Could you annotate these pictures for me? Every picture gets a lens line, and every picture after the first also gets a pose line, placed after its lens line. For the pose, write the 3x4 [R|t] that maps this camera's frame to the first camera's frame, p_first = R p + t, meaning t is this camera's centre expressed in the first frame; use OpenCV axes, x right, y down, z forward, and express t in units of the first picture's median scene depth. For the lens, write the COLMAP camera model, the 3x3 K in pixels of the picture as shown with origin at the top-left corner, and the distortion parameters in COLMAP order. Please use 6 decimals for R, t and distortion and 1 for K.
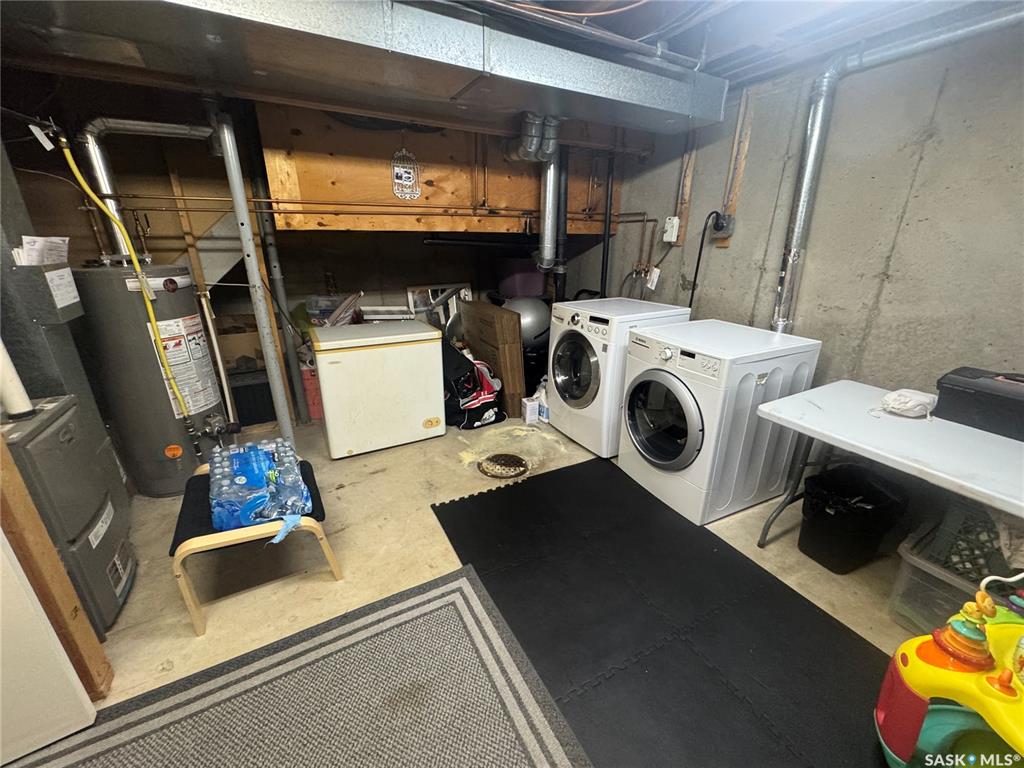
lens RADIAL K [[409.1, 0, 512.3], [0, 409.1, 383.9], [0, 0, 1]] dist [-0.004741, 0.001475]
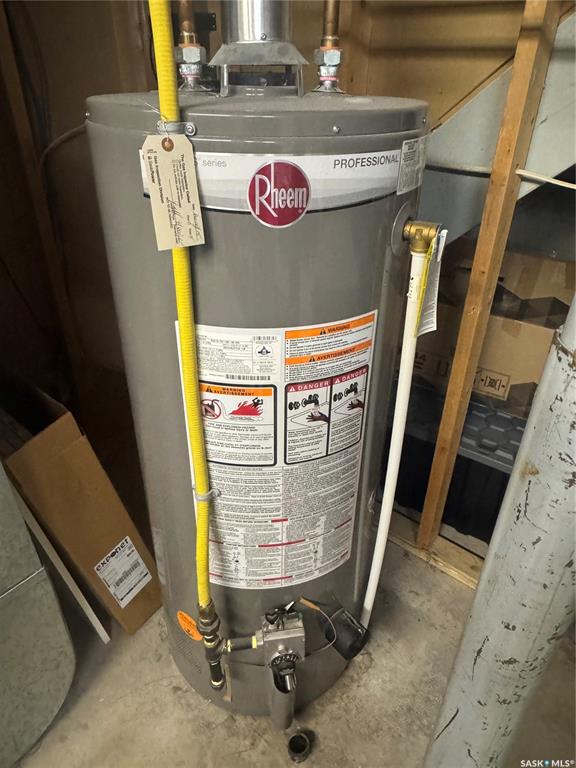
lens RADIAL K [[519.8, 0, 287.7], [0, 519.8, 383.2], [0, 0, 1]] dist [-0.009668, -0.001989]
pose [[0.364997, 0.484733, -0.794865, -0.544184], [-0.322907, 0.866683, 0.380252, -0.254368], [0.873217, 0.117876, 0.472860, 0.860005]]
